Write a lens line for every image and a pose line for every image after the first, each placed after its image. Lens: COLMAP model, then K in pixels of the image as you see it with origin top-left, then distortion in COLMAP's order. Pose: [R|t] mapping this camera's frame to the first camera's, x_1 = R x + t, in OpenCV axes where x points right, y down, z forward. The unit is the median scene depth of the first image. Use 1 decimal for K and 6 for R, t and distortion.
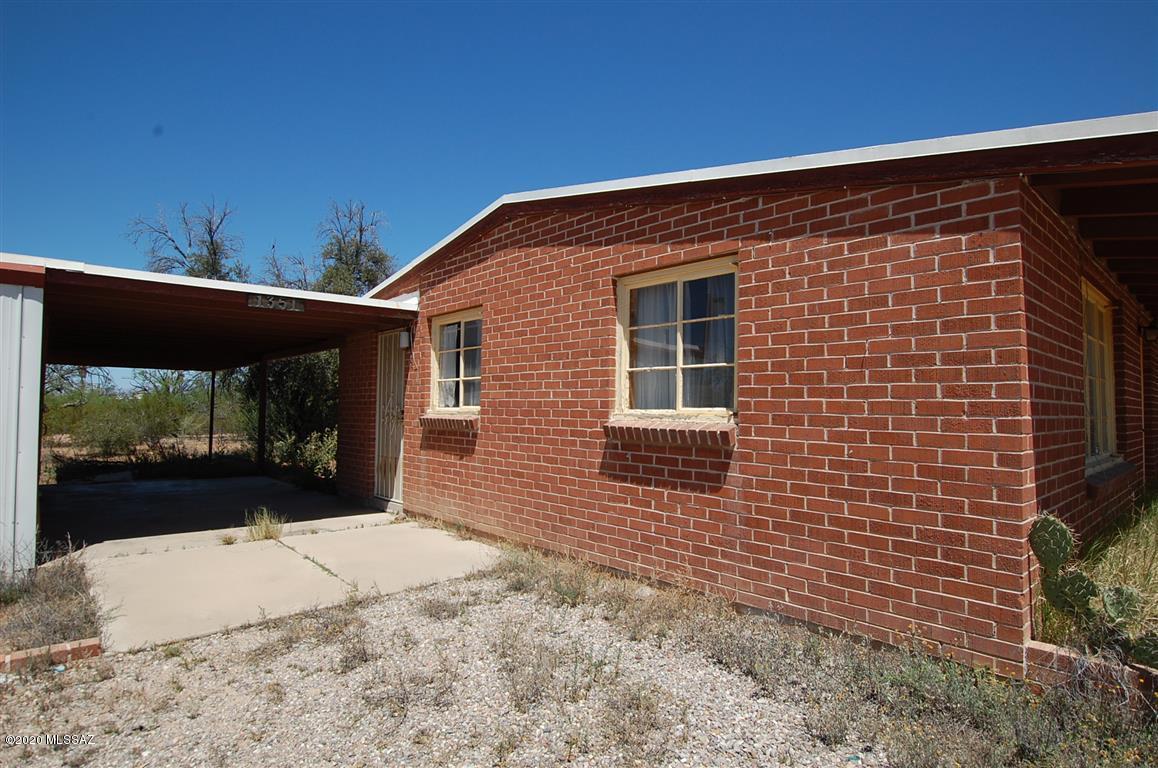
lens RADIAL K [[610.7, 0, 585.0], [0, 610.7, 384.5], [0, 0, 1]] dist [-0.018511, 0.001461]
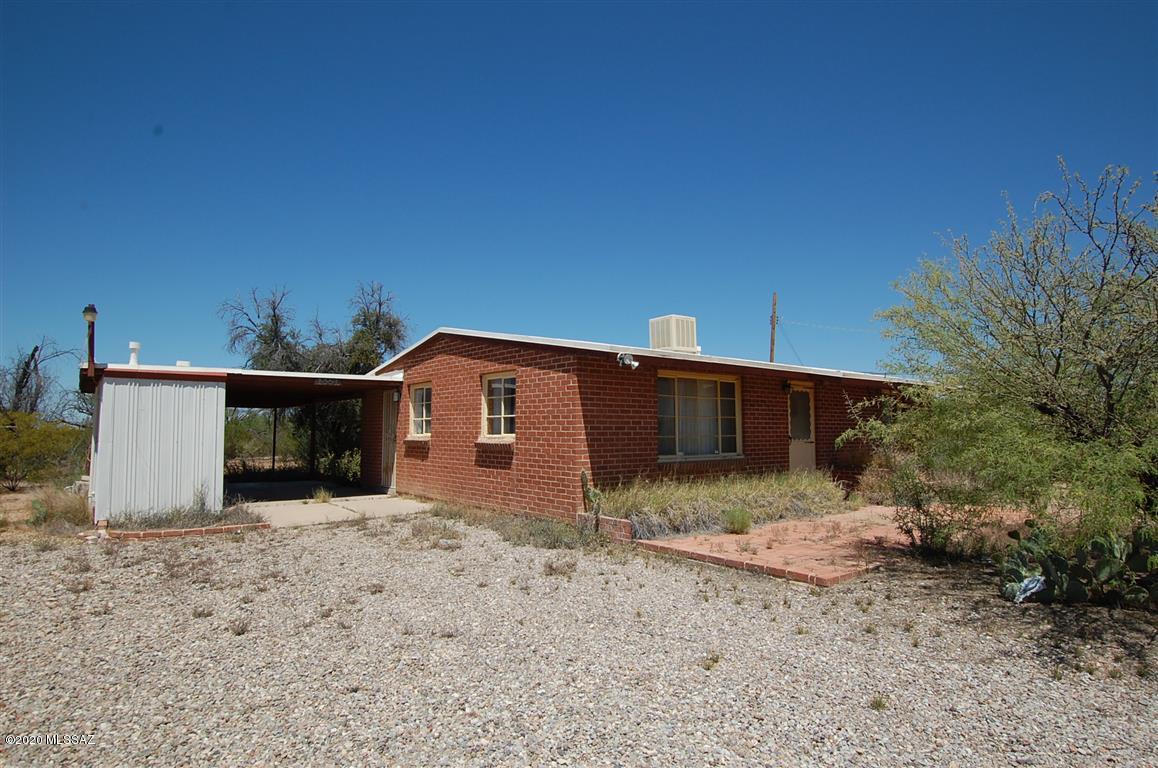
lens RADIAL K [[610.7, 0, 574.1], [0, 610.7, 384.2], [0, 0, 1]] dist [-0.018511, 0.001461]
pose [[0.997967, -0.017508, -0.061285, 0.426919], [0.015328, 0.999239, -0.035871, -0.047125], [0.061866, 0.034858, 0.997476, -0.960399]]
